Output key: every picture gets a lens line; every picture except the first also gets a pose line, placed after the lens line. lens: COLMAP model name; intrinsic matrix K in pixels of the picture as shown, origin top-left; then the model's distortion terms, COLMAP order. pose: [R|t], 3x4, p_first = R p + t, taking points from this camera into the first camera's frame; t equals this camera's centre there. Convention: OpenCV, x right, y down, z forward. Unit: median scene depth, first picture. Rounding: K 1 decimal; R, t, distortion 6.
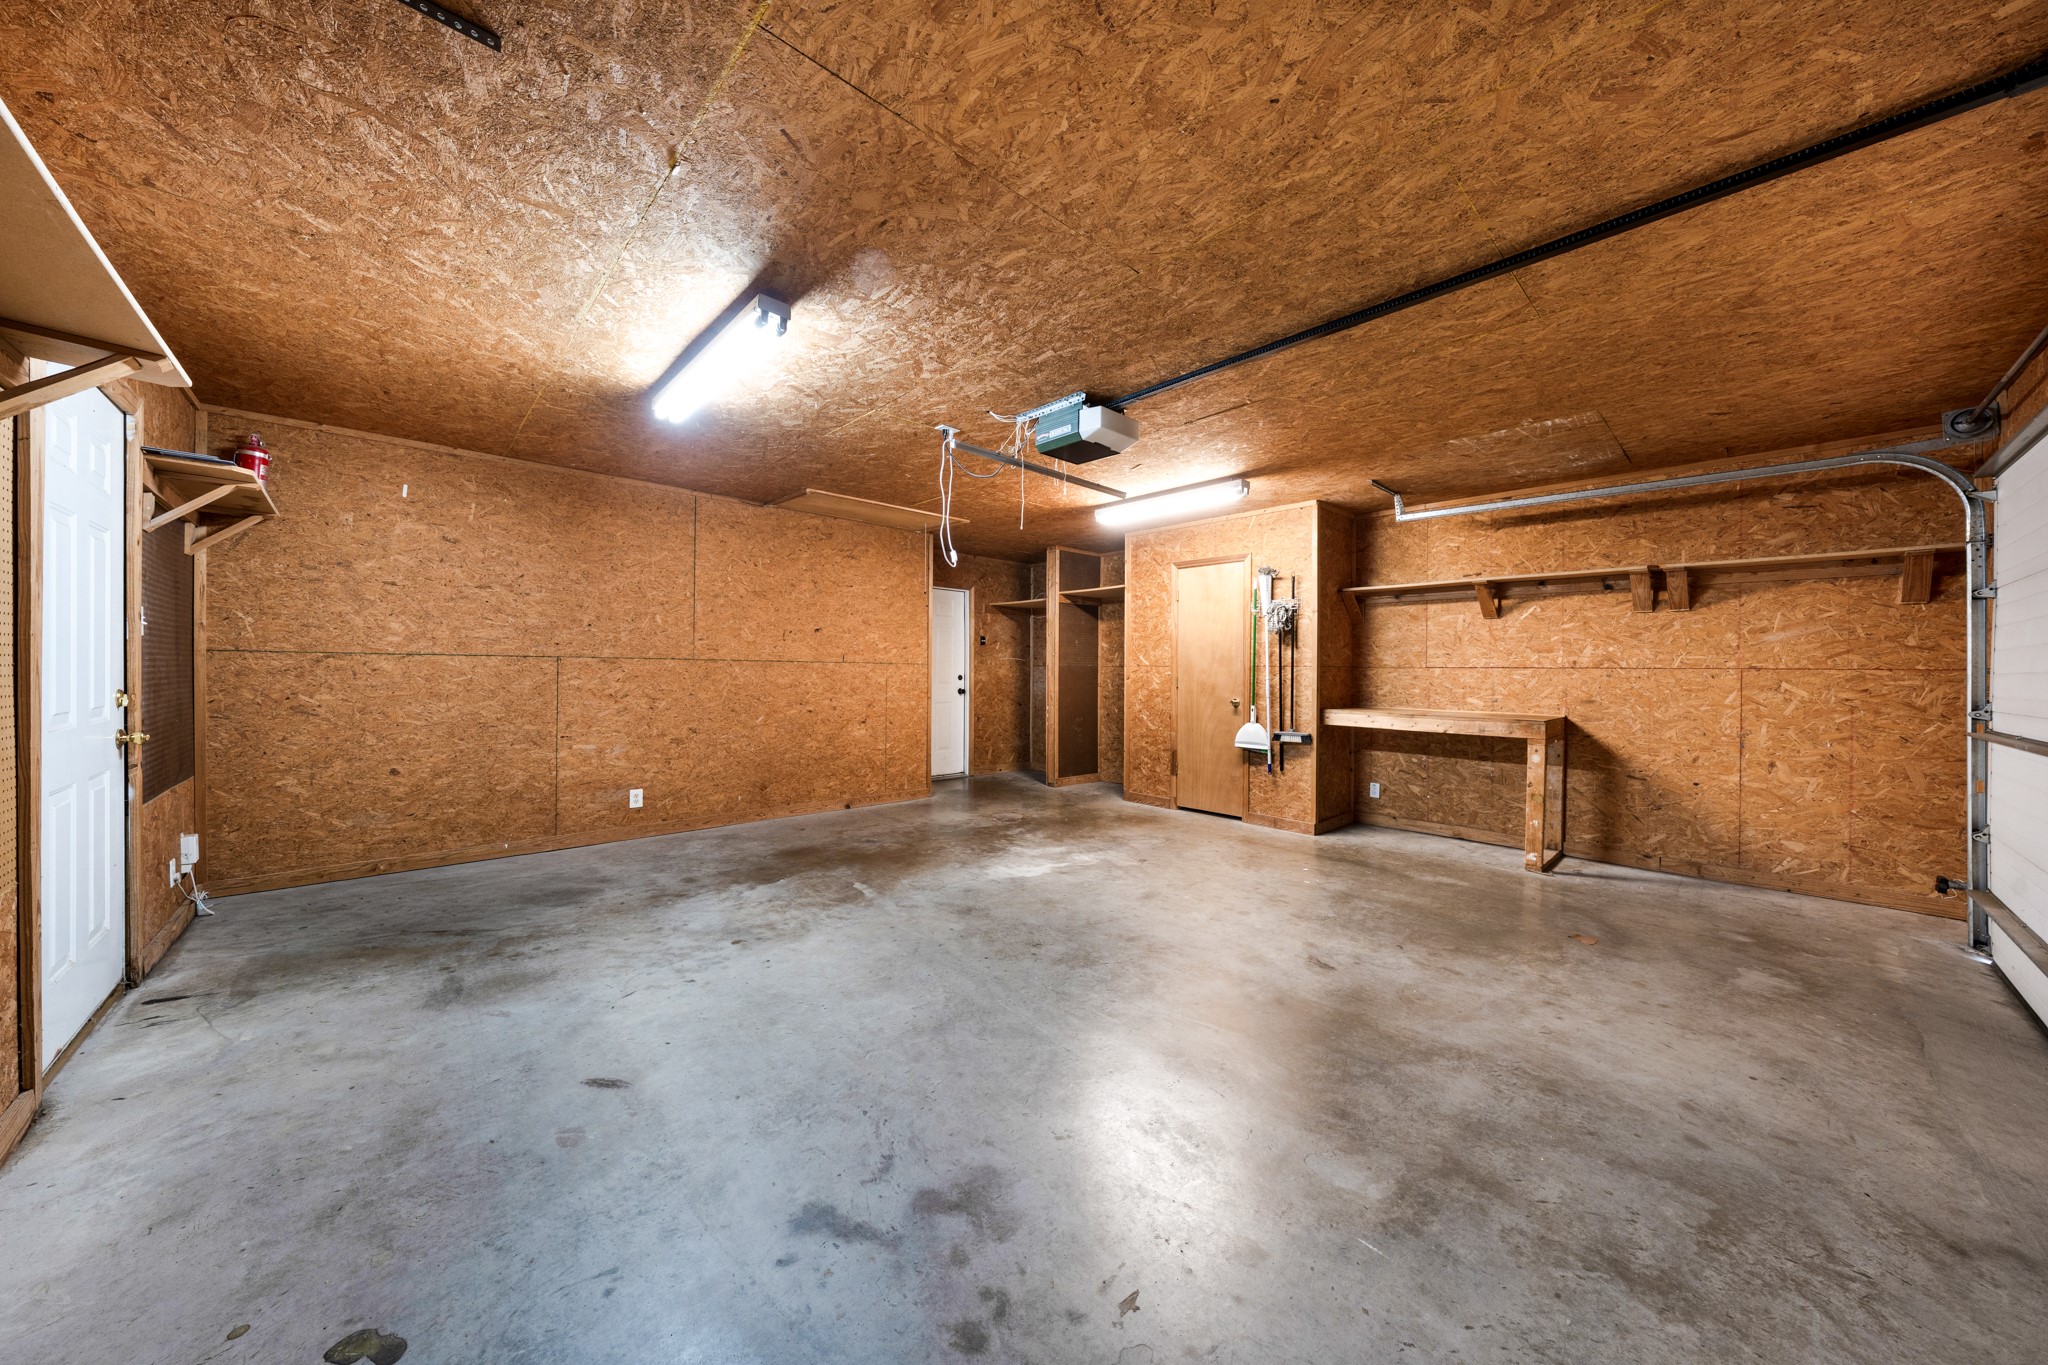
lens RADIAL K [[693.4, 0, 1022.3], [0, 693.4, 672.1], [0, 0, 1]] dist [-0.000822, -0.000406]
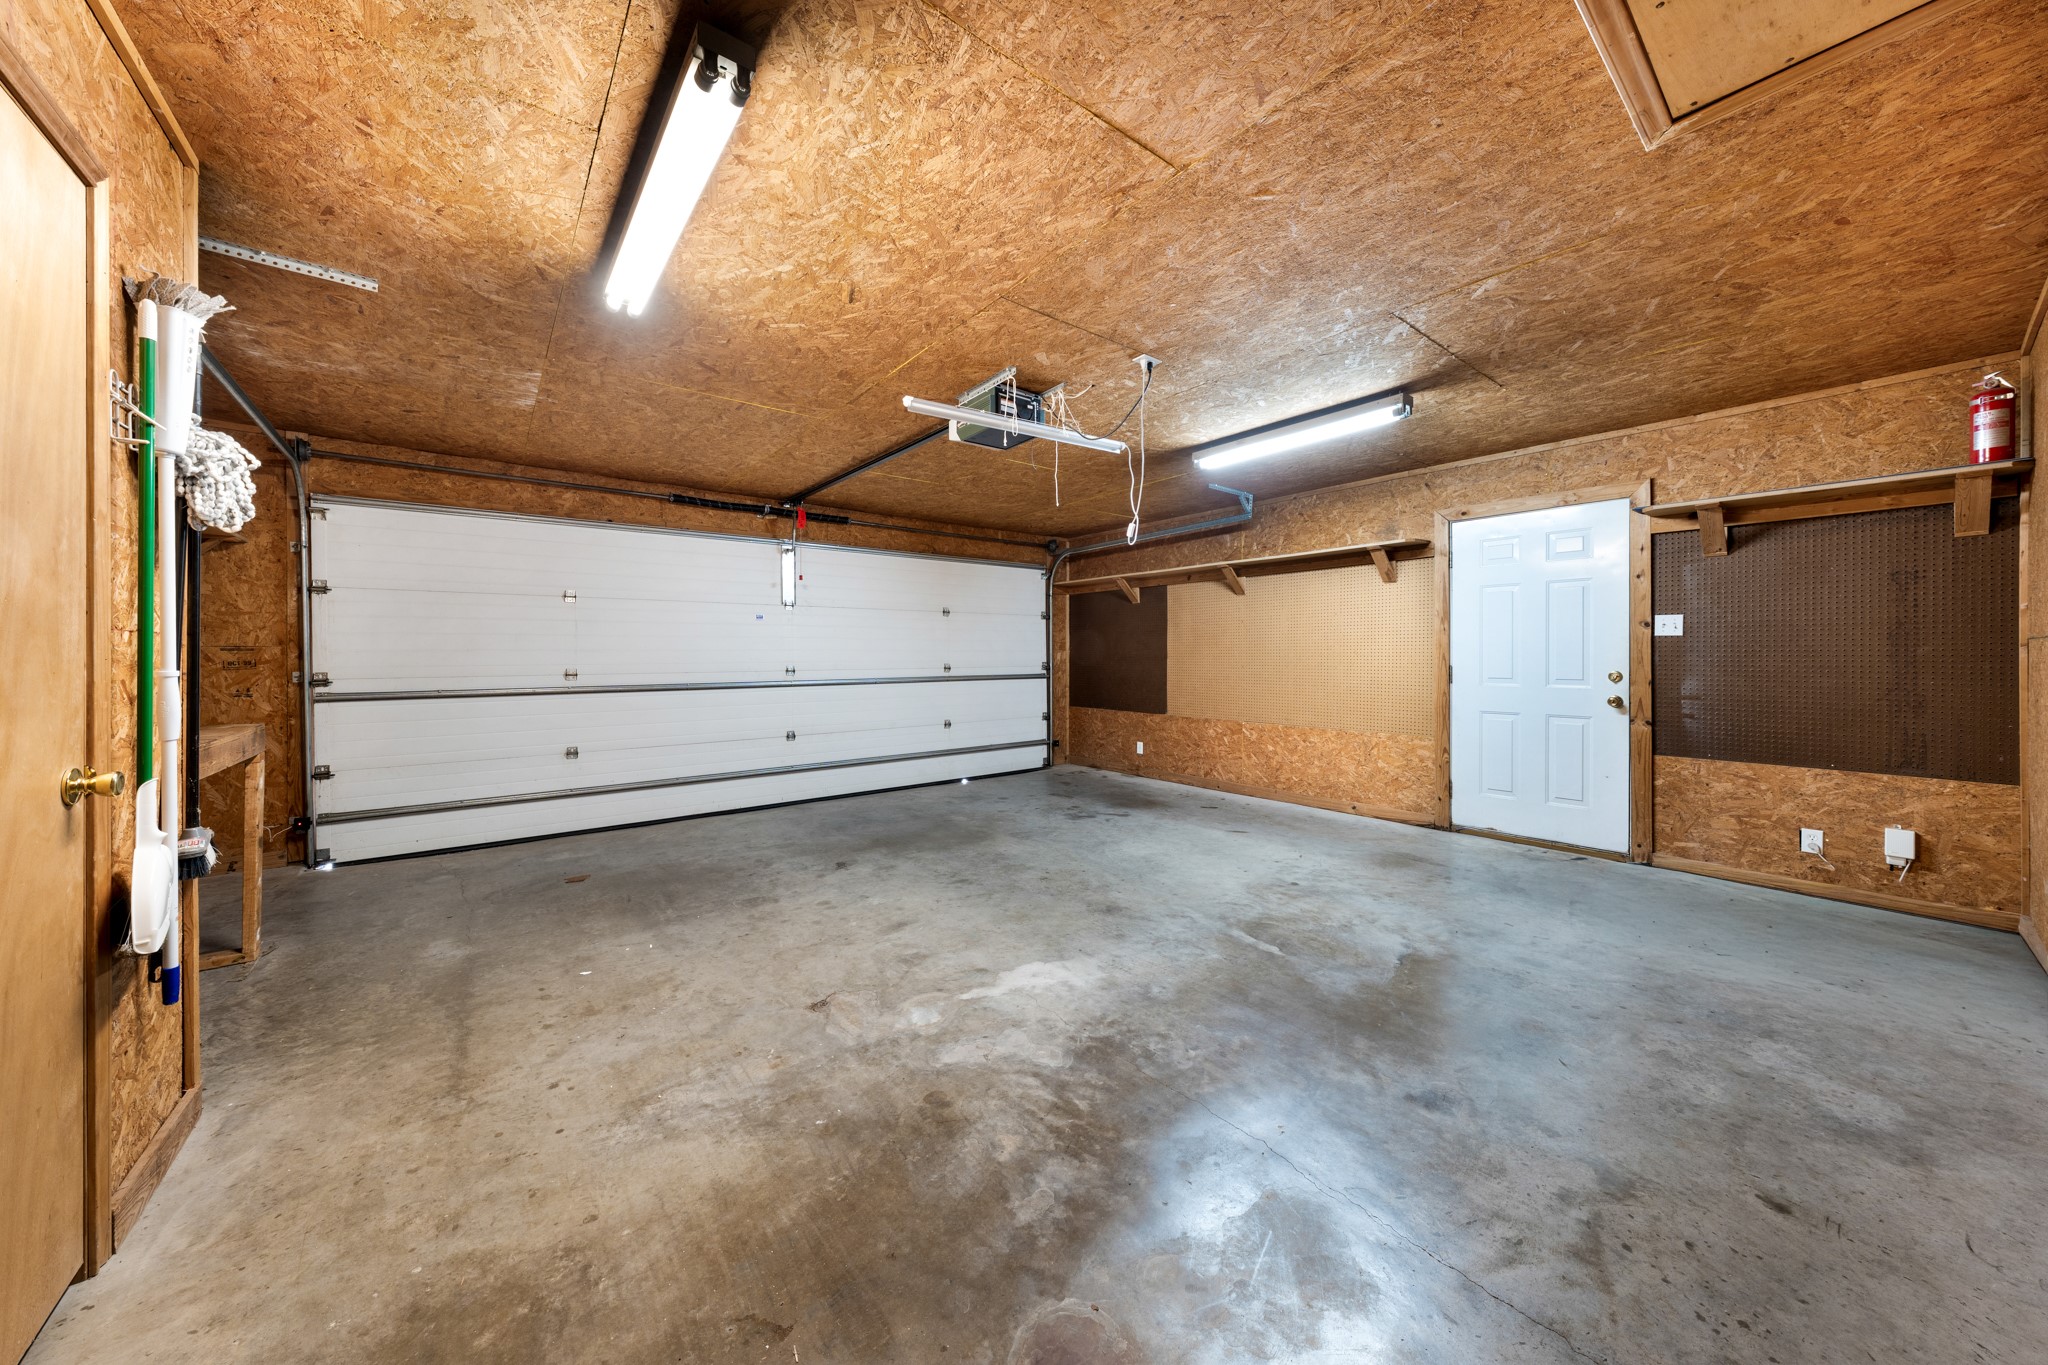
lens RADIAL K [[693.4, 0, 1024.4], [0, 693.4, 663.3], [0, 0, 1]] dist [-0.000822, -0.000406]
pose [[-0.996799, -0.009238, 0.079413, -0.032491], [-0.008208, 0.999878, 0.013299, -0.002506], [-0.079526, 0.012605, -0.996753, 1.874477]]
